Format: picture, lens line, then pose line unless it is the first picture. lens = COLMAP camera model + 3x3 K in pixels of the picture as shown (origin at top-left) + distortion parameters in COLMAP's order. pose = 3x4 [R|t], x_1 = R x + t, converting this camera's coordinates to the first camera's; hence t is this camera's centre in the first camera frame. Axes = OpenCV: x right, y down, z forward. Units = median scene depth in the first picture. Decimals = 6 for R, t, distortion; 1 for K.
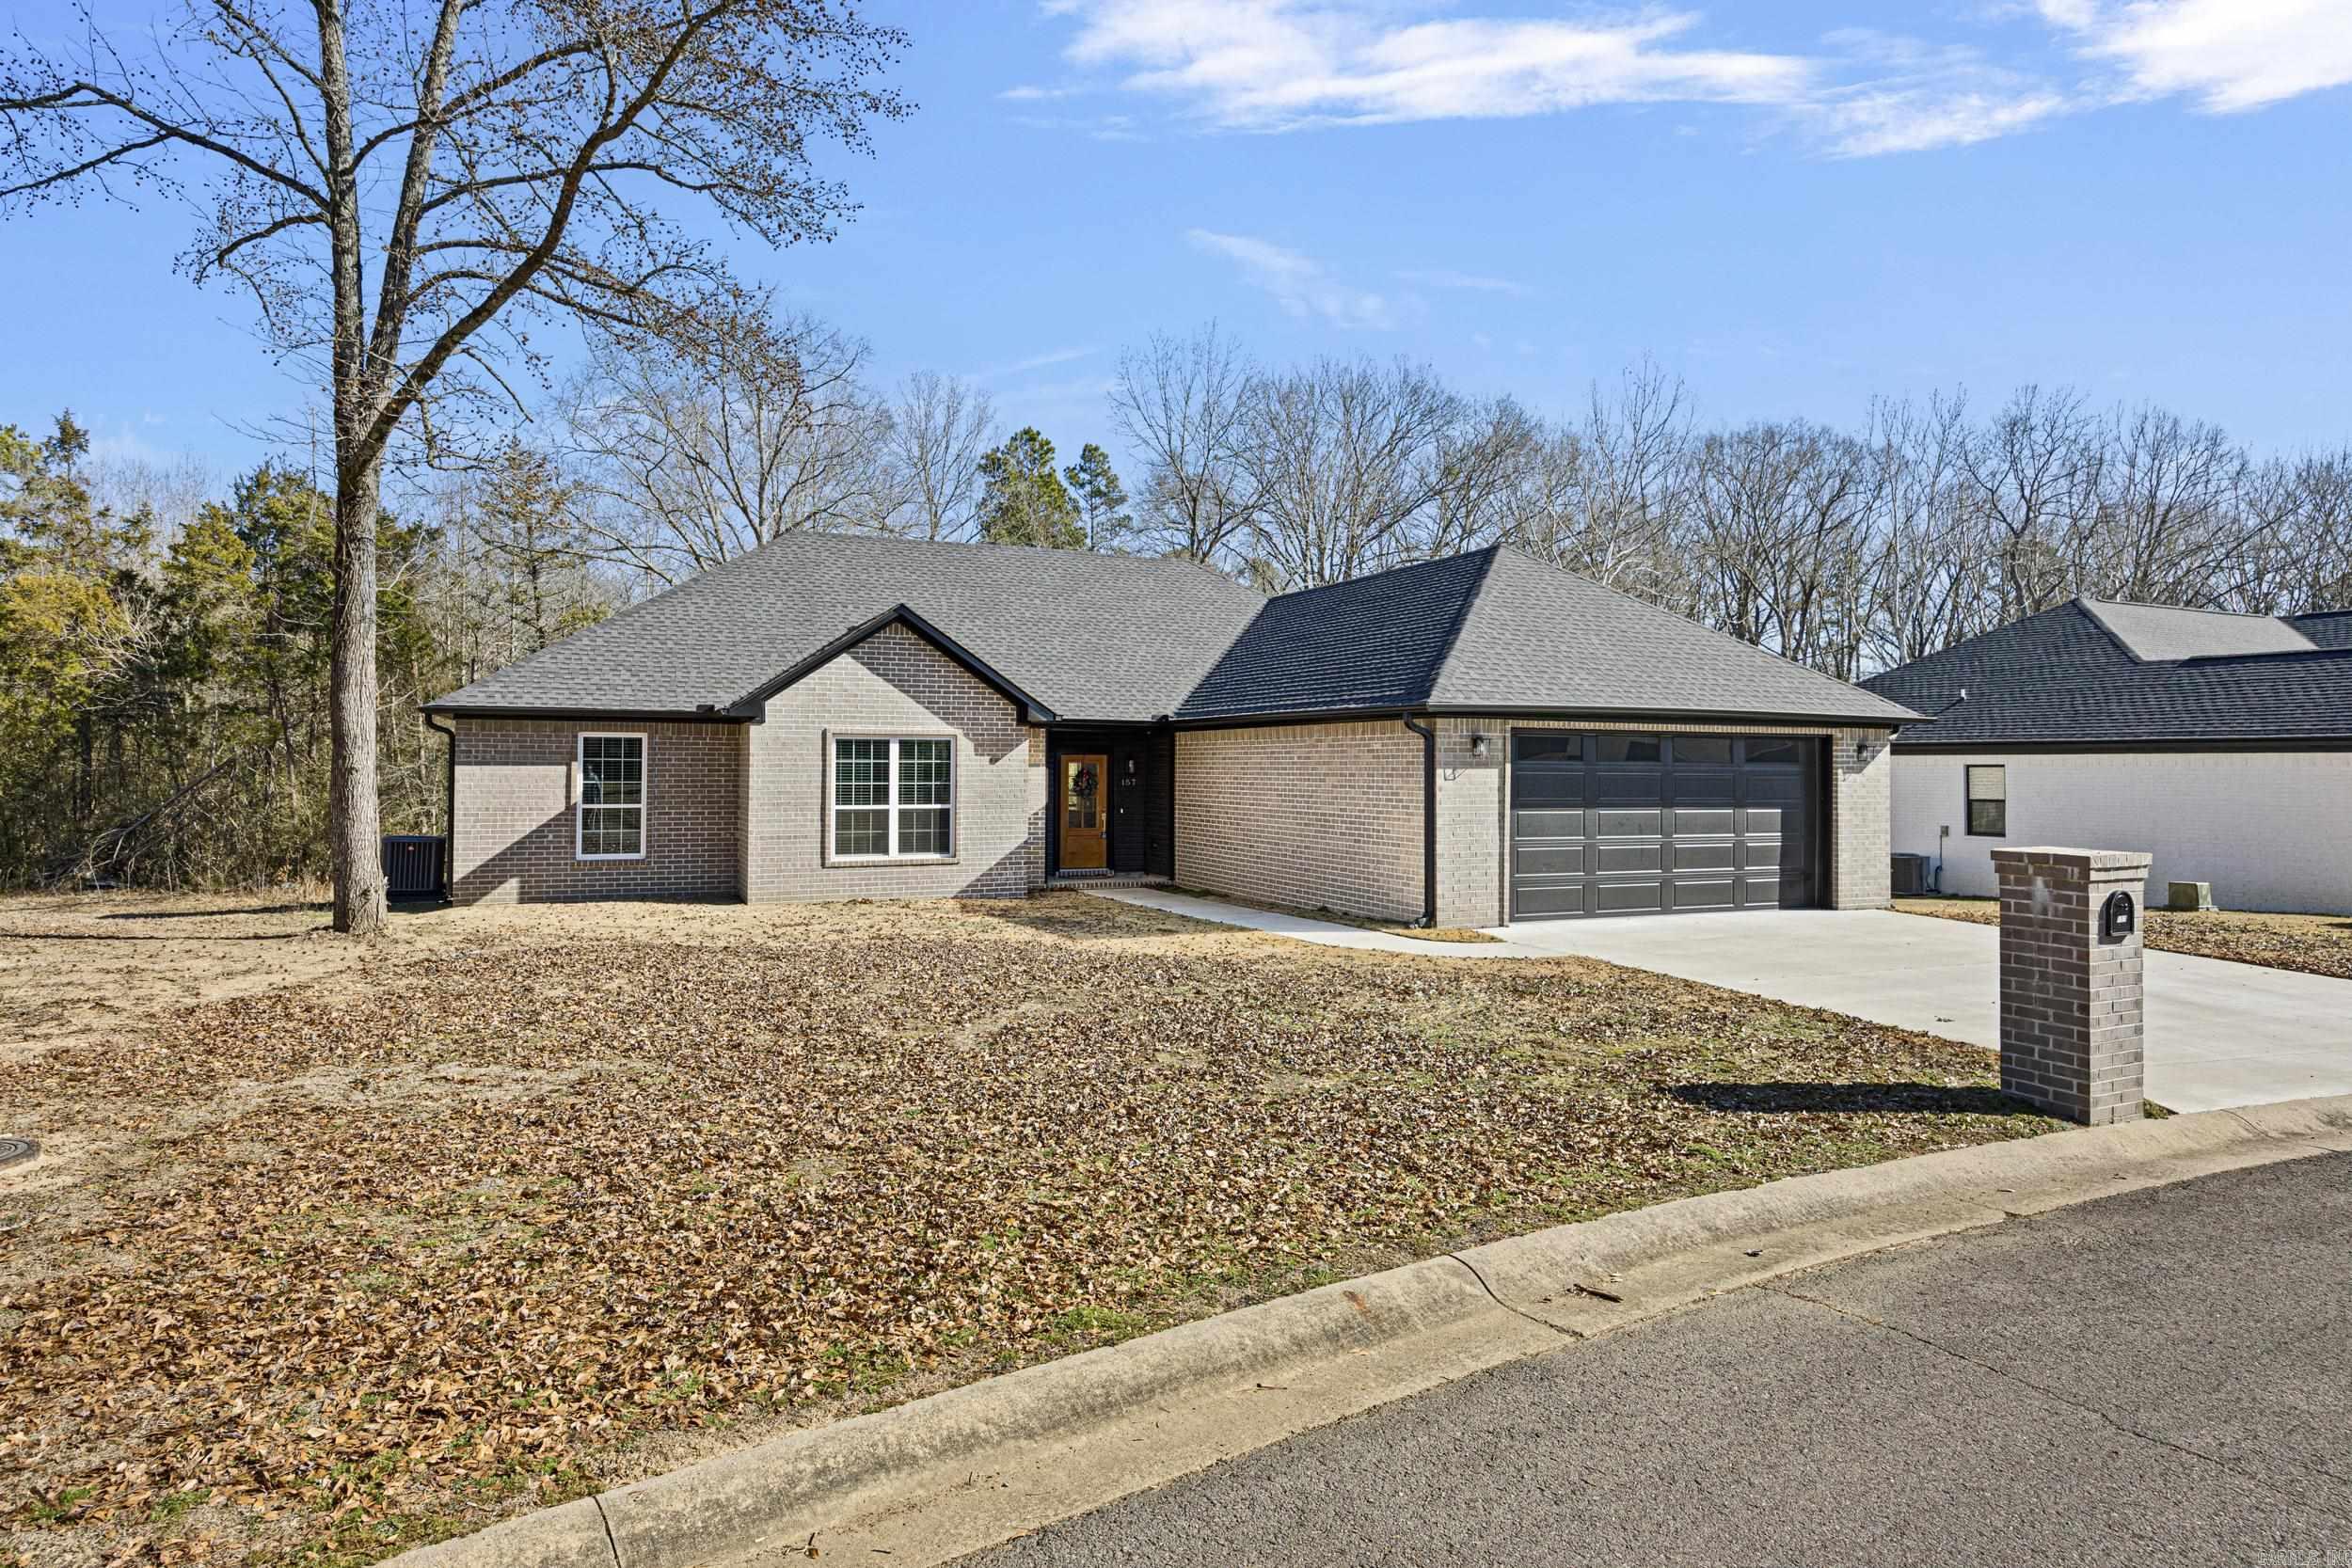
lens RADIAL K [[1334.4, 0, 1164.3], [0, 1334.4, 761.5], [0, 0, 1]] dist [-0.000062, -0.001719]
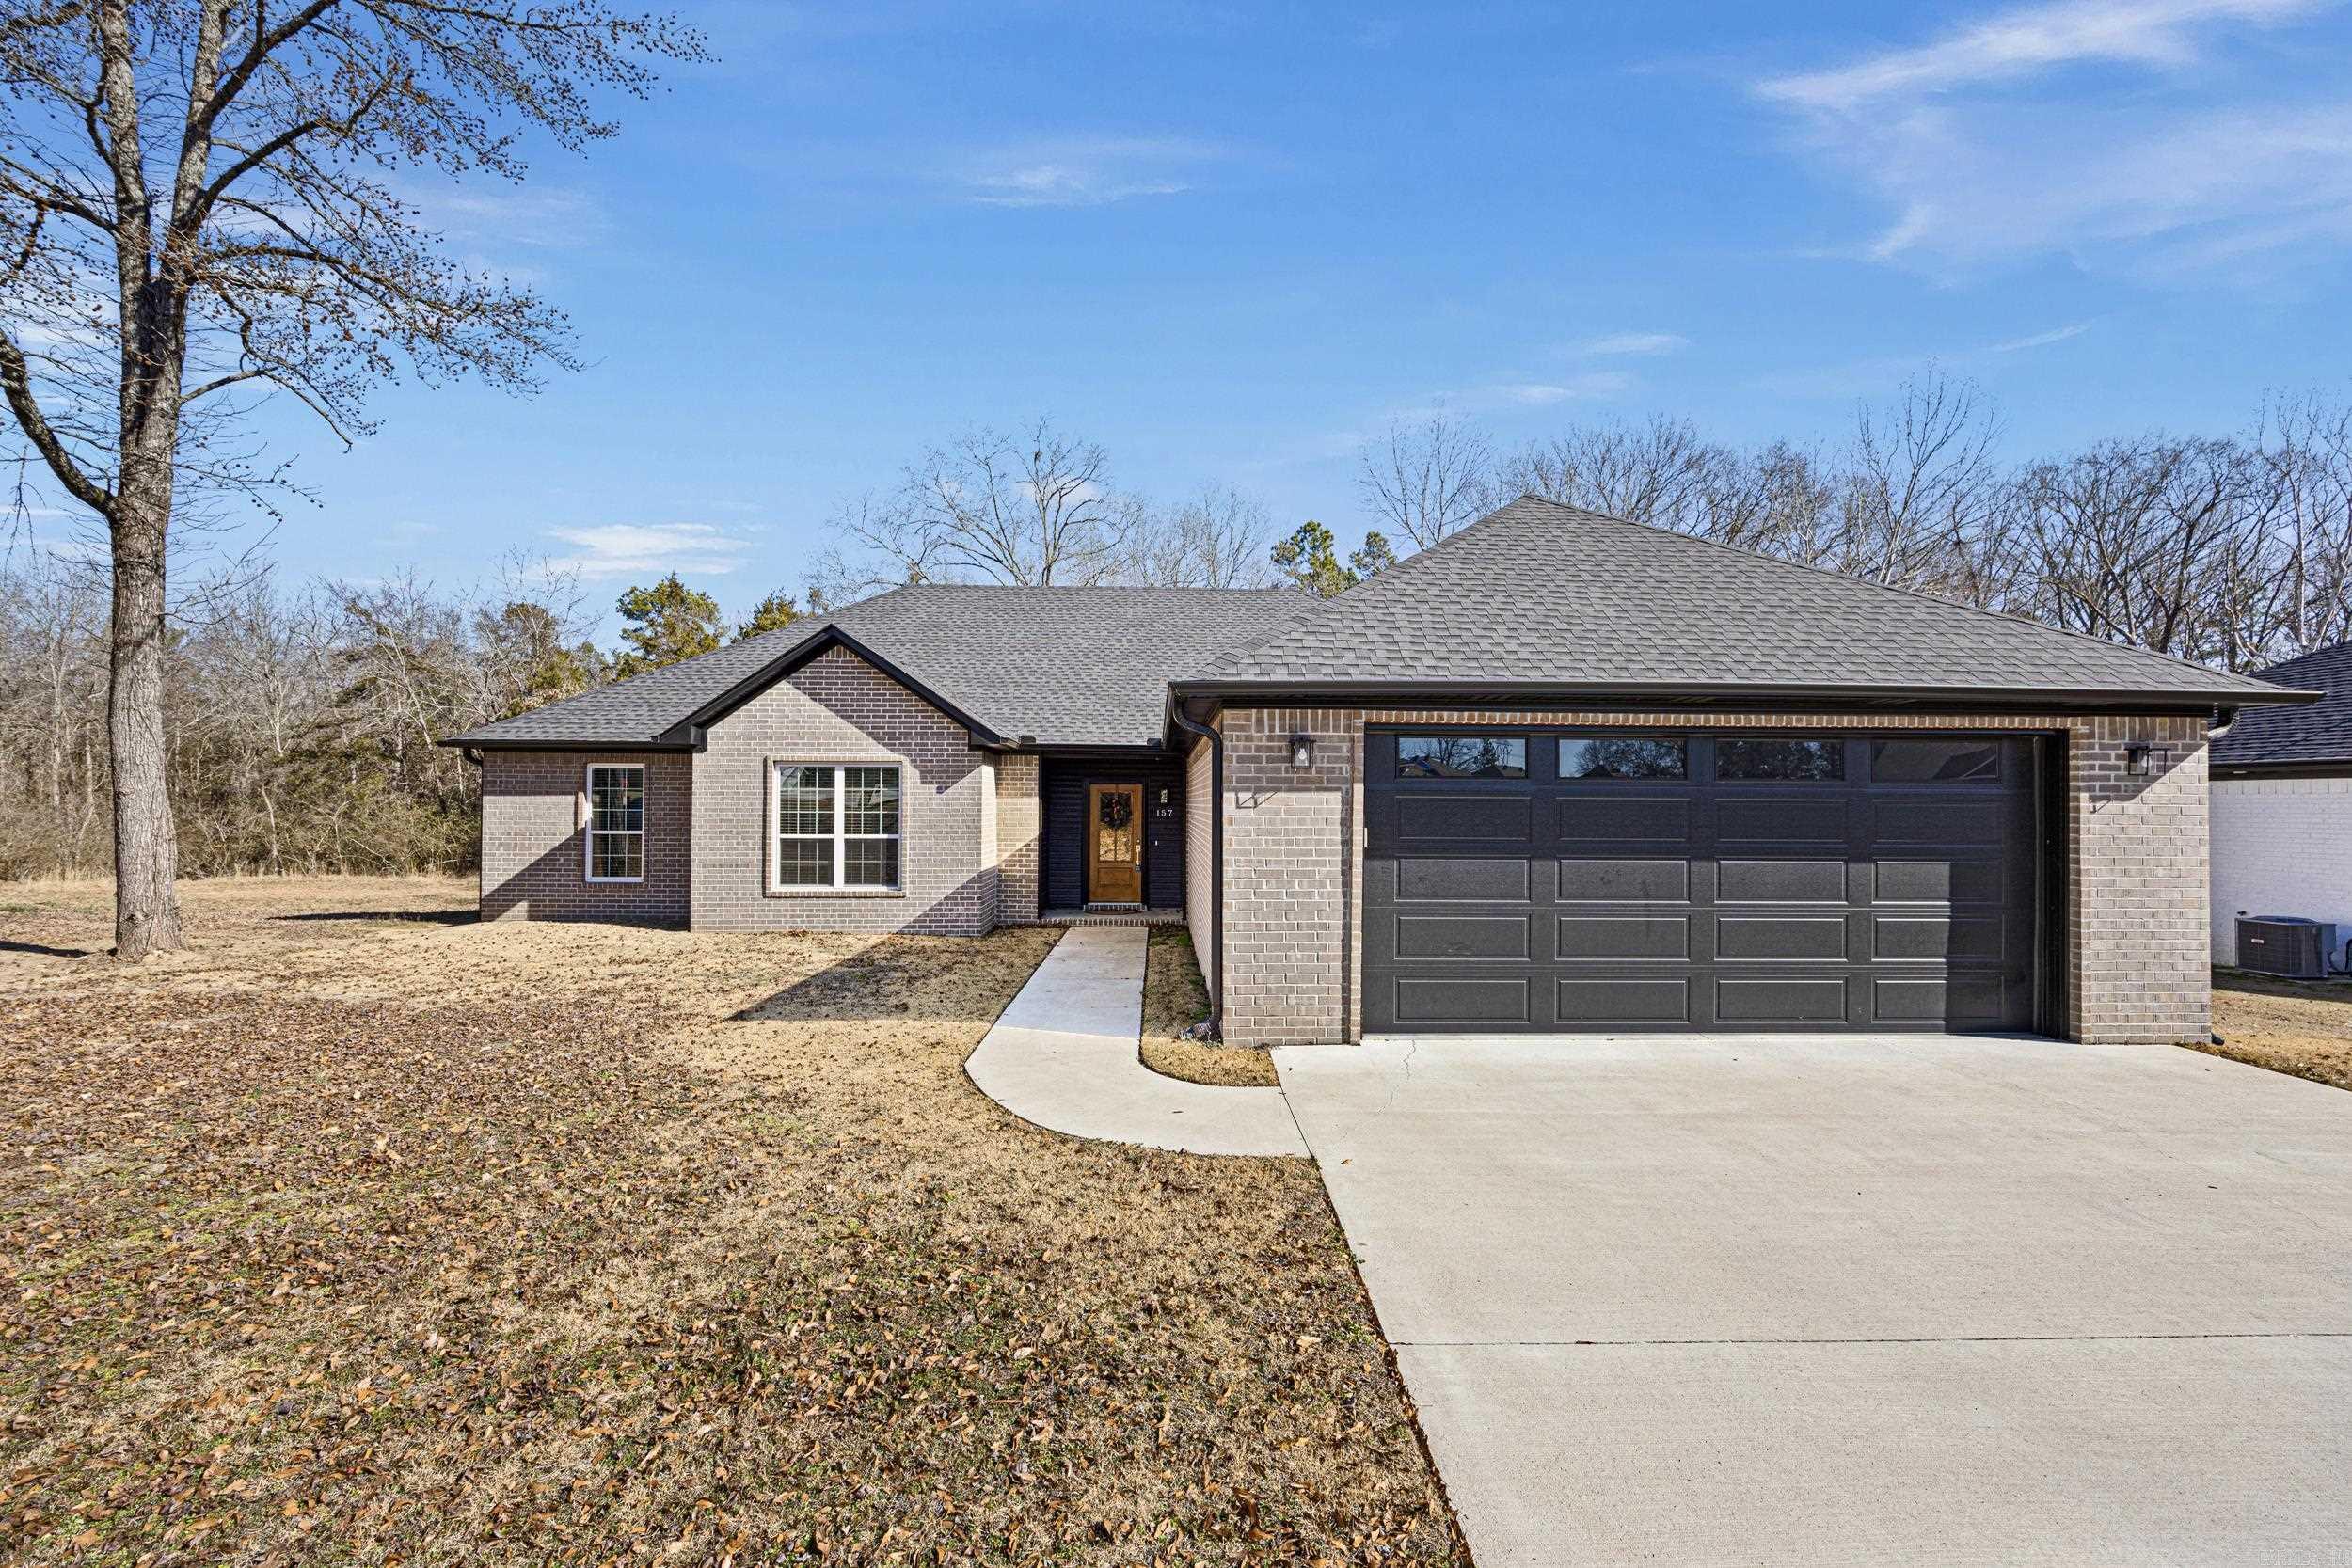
lens RADIAL K [[940.9, 0, 1173.1], [0, 940.9, 796.8], [0, 0, 1]] dist [-0.003272, -0.000291]
pose [[0.927006, -0.002678, -0.375038, 0.283286], [0.000853, 0.999987, -0.005030, 0.009187], [0.375047, 0.004343, 0.926996, 0.466796]]
